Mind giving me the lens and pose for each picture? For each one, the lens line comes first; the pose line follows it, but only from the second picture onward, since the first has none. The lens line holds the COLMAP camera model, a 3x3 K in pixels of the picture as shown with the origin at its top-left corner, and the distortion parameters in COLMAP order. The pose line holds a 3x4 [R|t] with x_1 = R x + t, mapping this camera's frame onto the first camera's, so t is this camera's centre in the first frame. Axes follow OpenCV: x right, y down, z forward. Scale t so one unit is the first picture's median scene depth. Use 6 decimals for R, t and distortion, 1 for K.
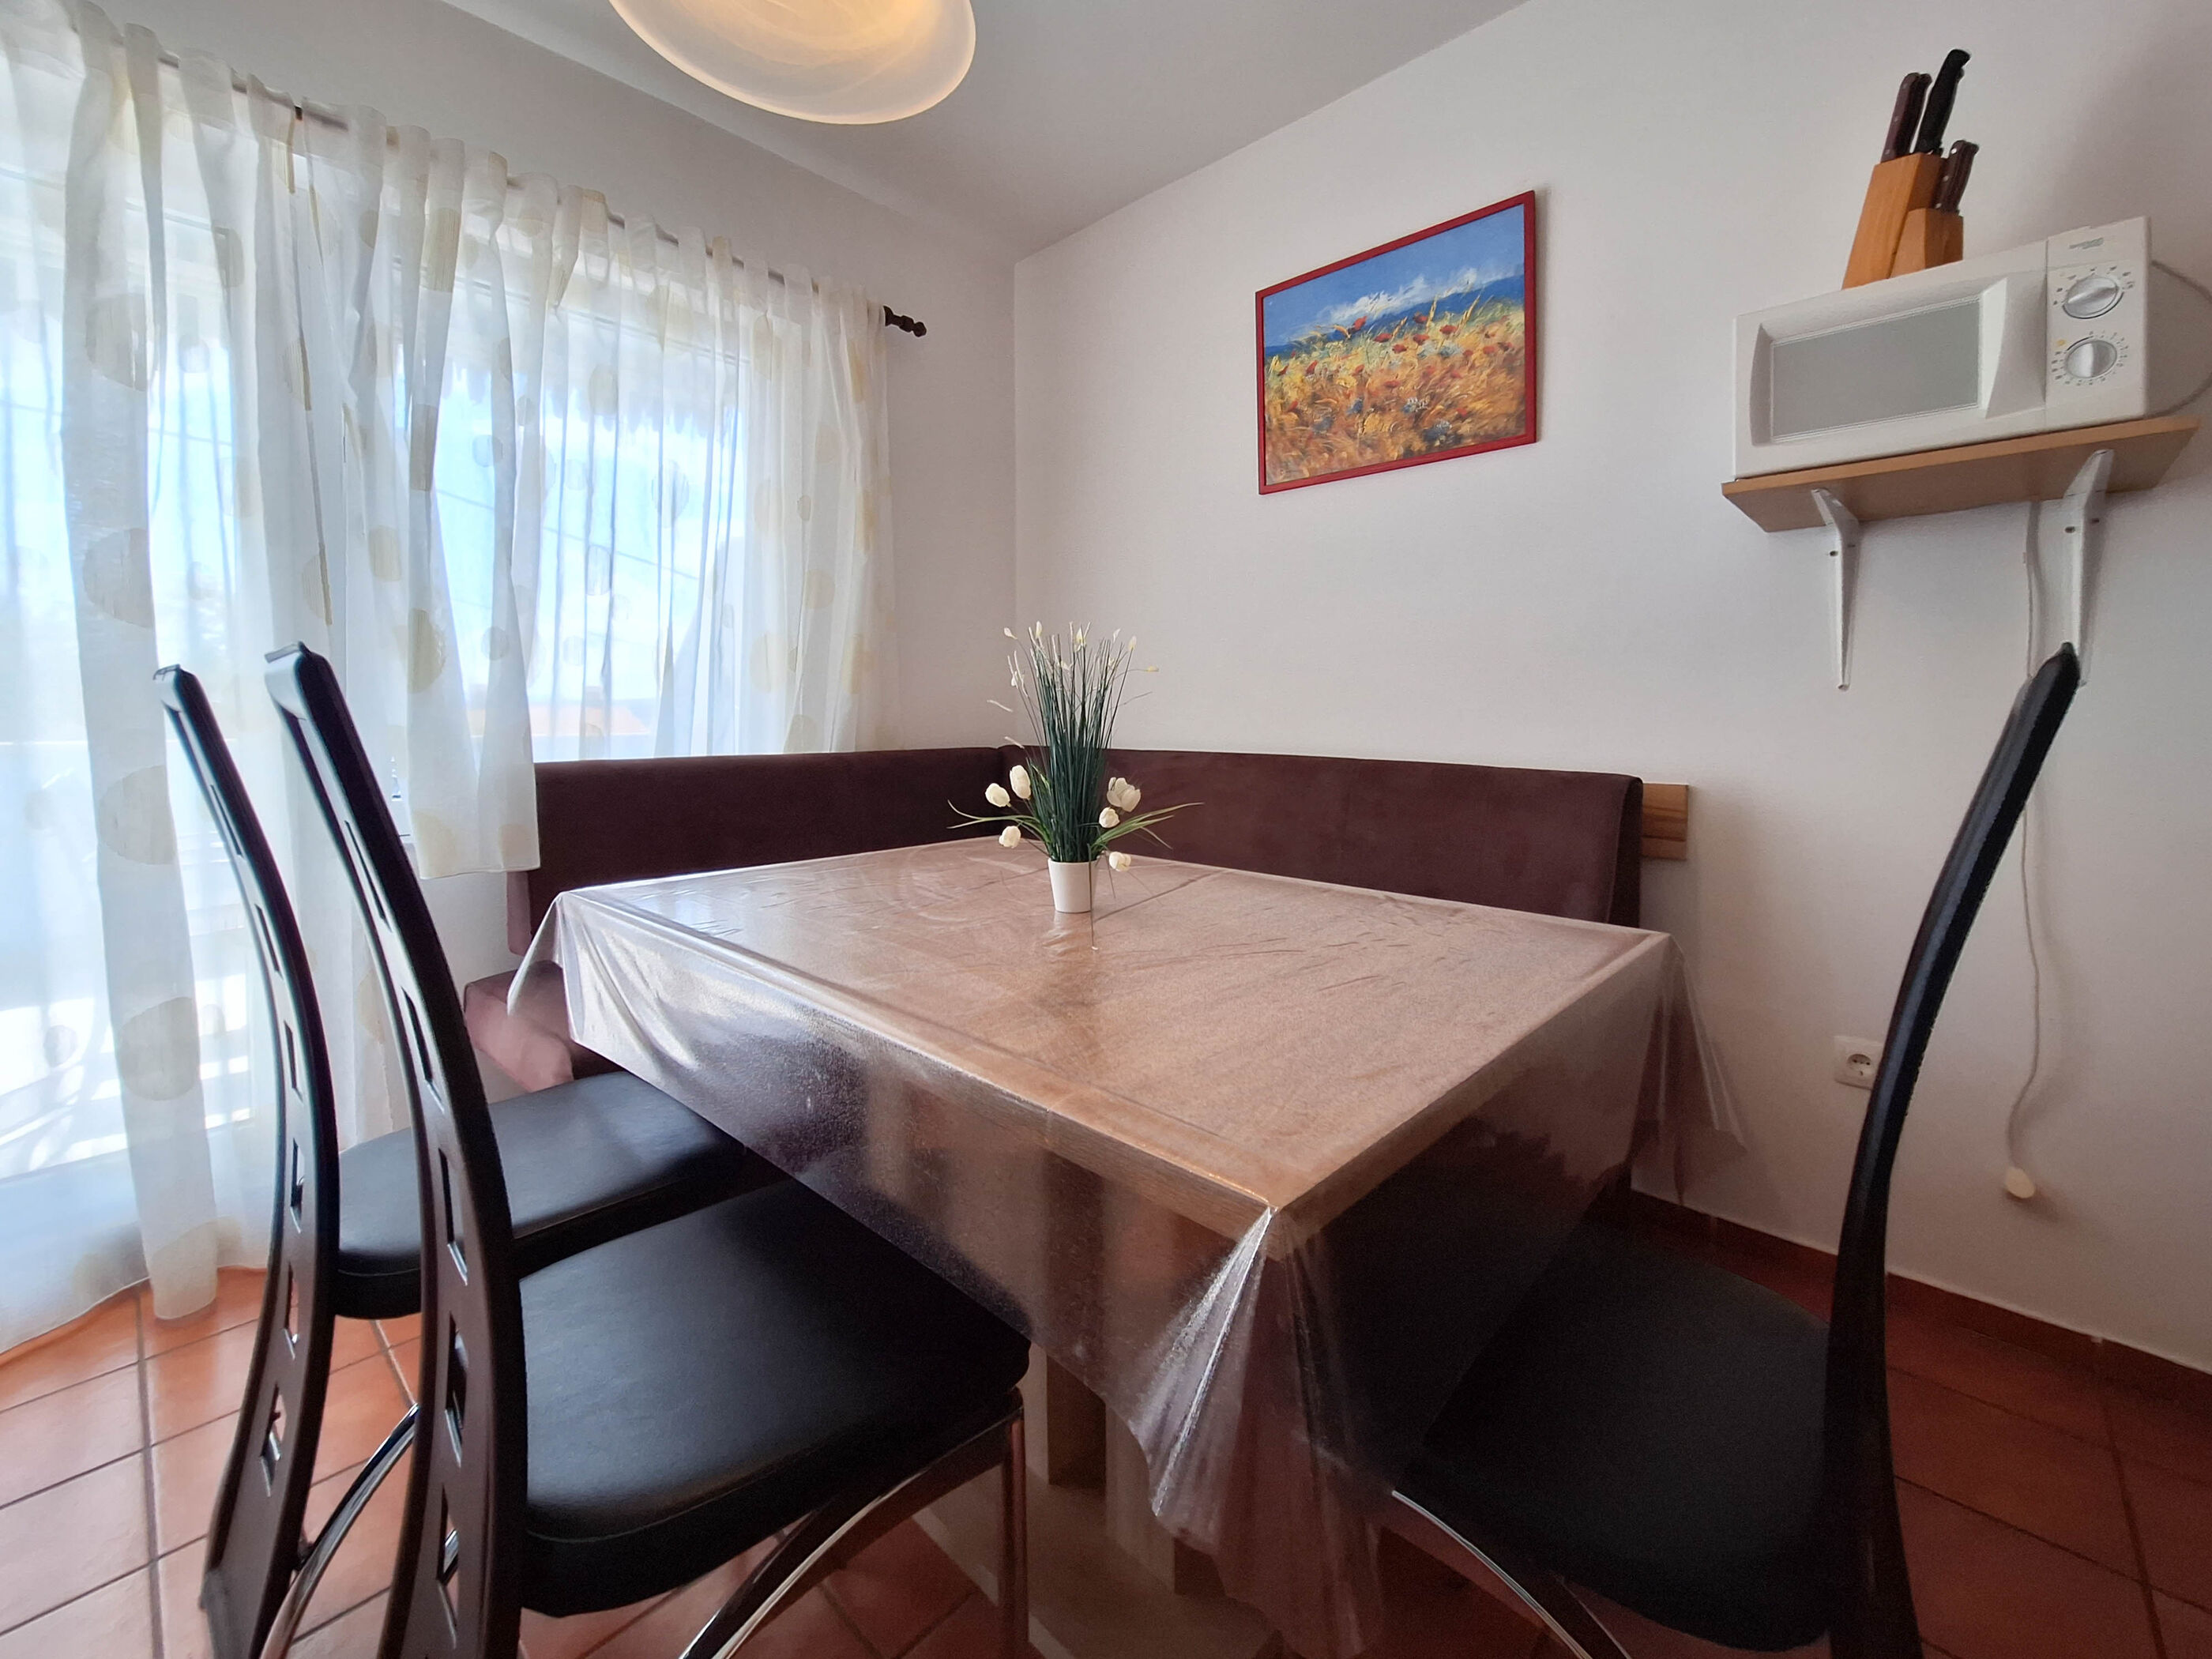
lens RADIAL K [[924.8, 0, 1179.1], [0, 924.8, 738.4], [0, 0, 1]] dist [-0.004162, -0.000220]
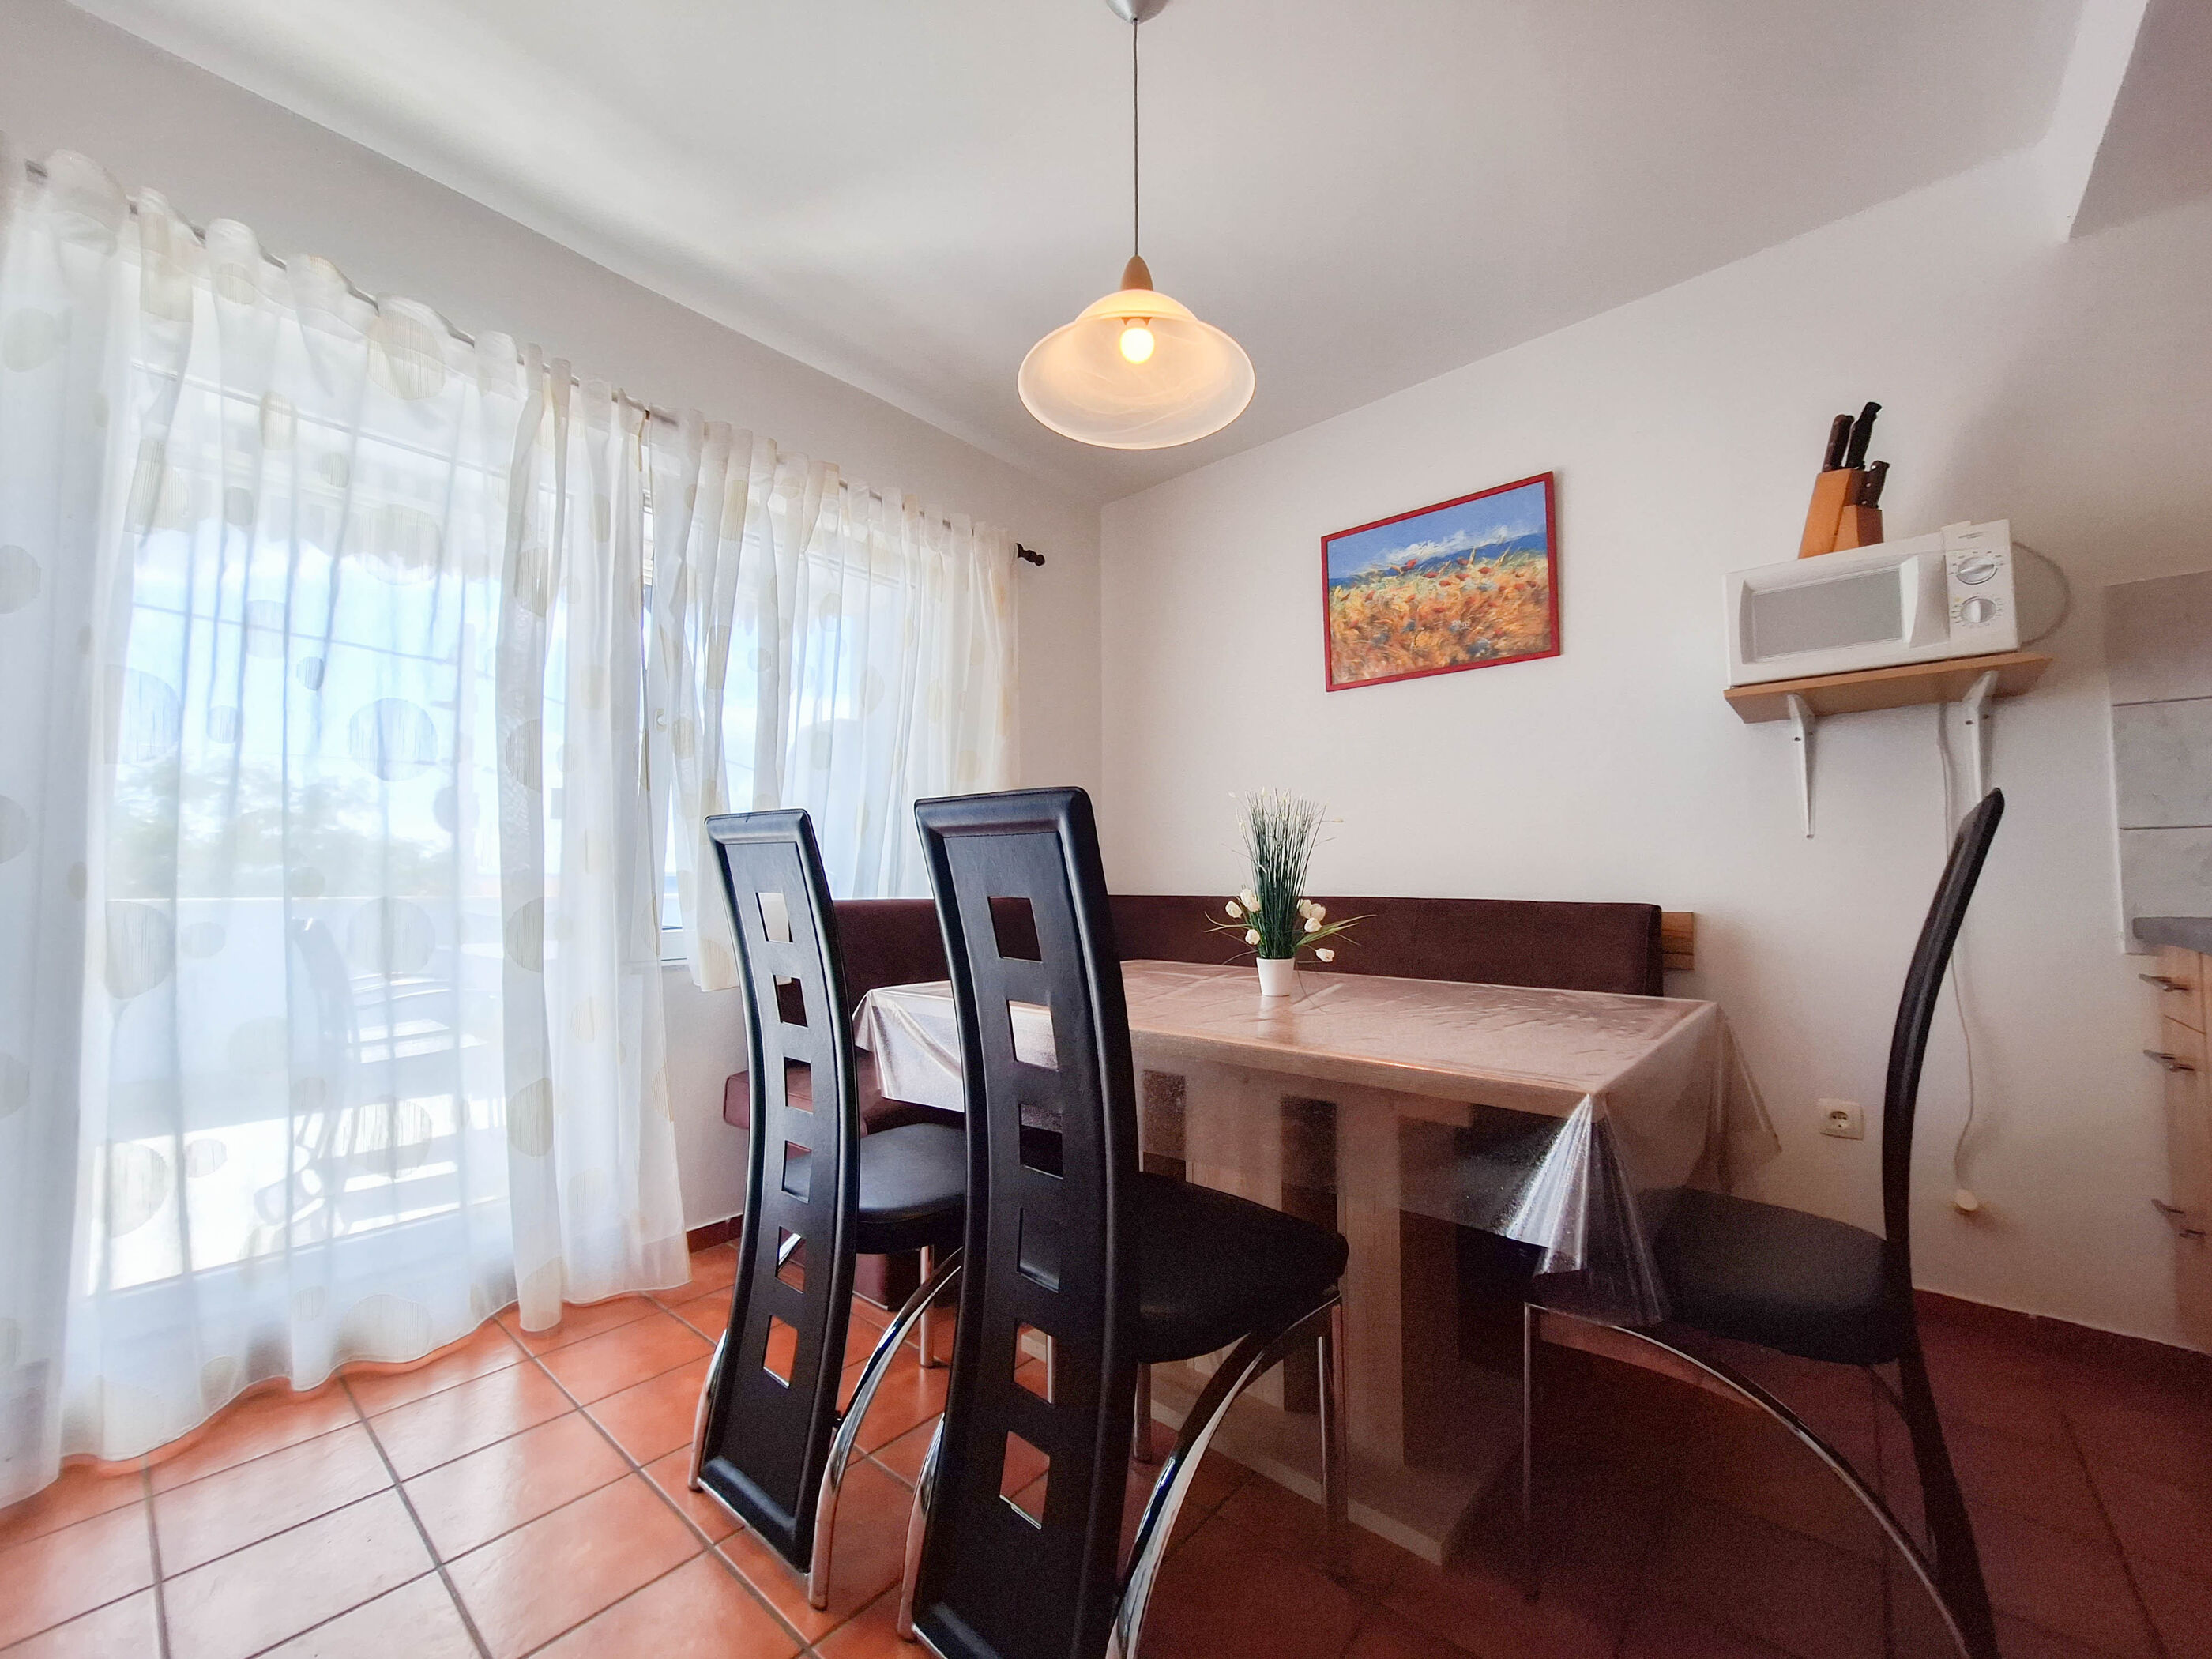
lens RADIAL K [[882.7, 0, 1126.1], [0, 882.7, 846.8], [0, 0, 1]] dist [-0.006346, 0.002289]
pose [[0.999913, -0.001462, 0.013099, -0.241761], [0.002395, 0.997436, -0.071517, 0.039747], [-0.012961, 0.071542, 0.997353, -0.221692]]
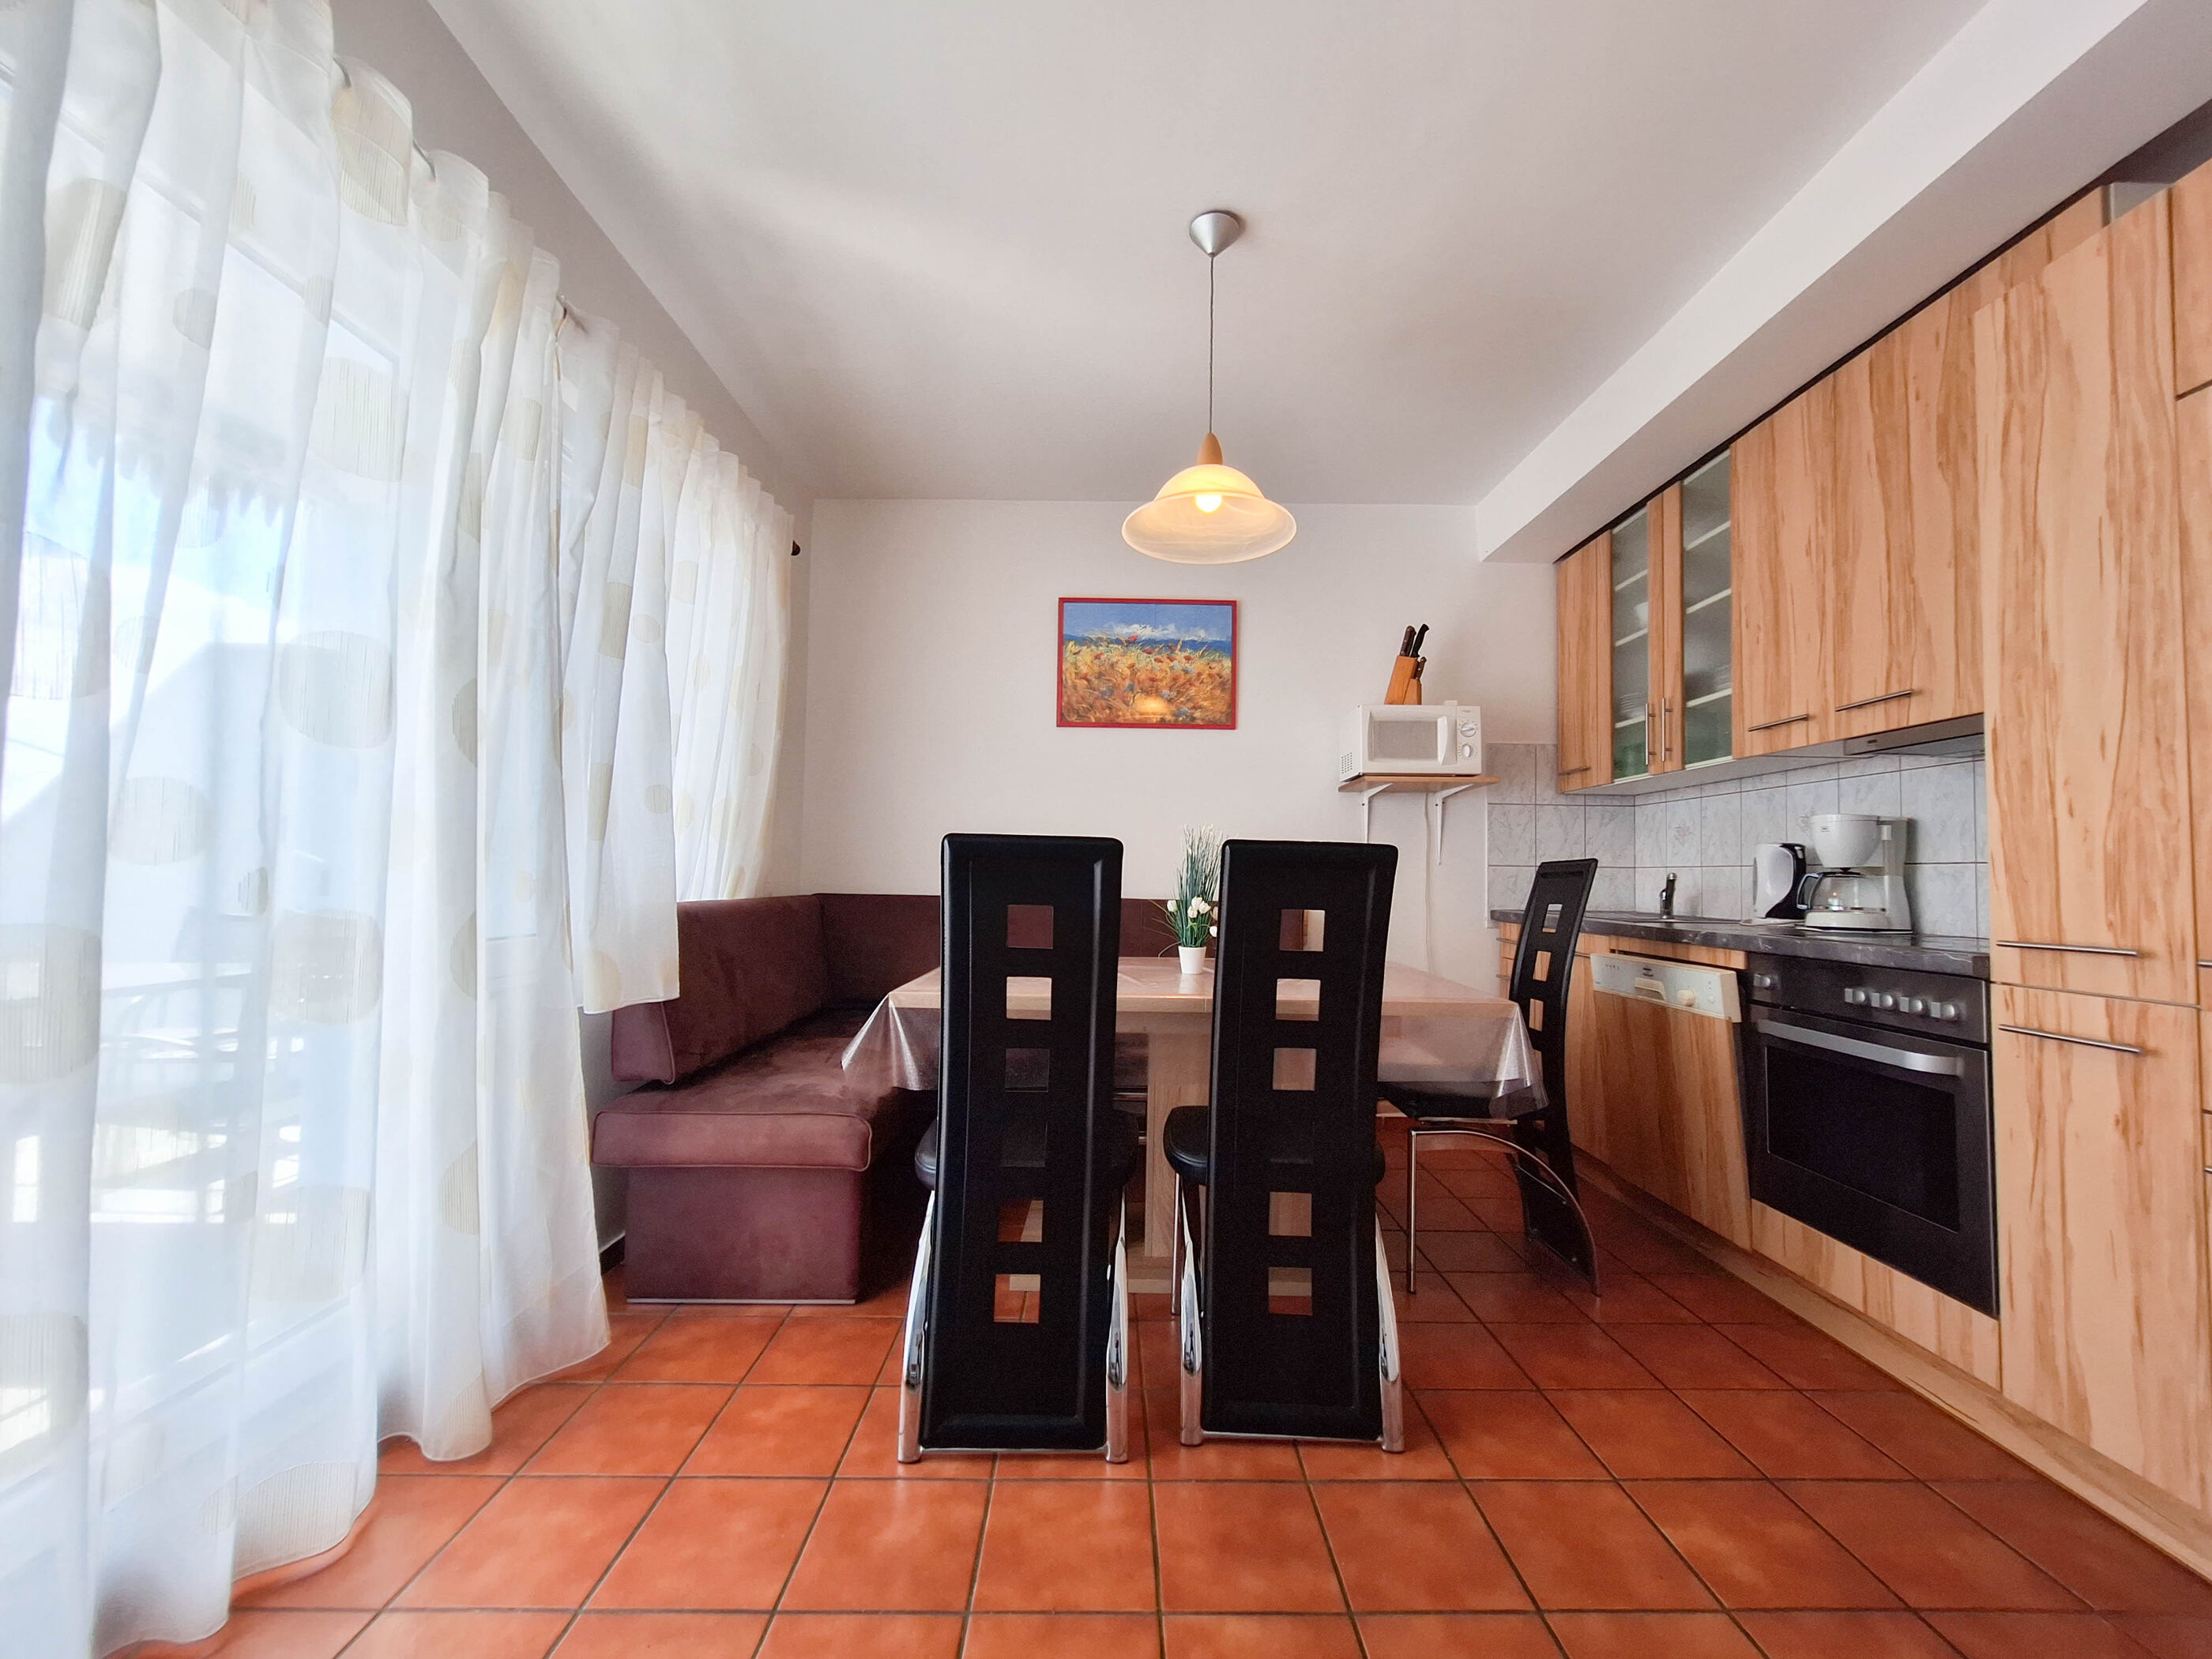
lens RADIAL K [[882.7, 0, 1121.0], [0, 882.7, 835.9], [0, 0, 1]] dist [-0.006346, 0.002289]
pose [[0.748891, 0.043032, 0.661294, -0.942819], [0.003567, 0.997613, -0.068957, 0.020488], [-0.662683, 0.054001, 0.746950, -0.178696]]
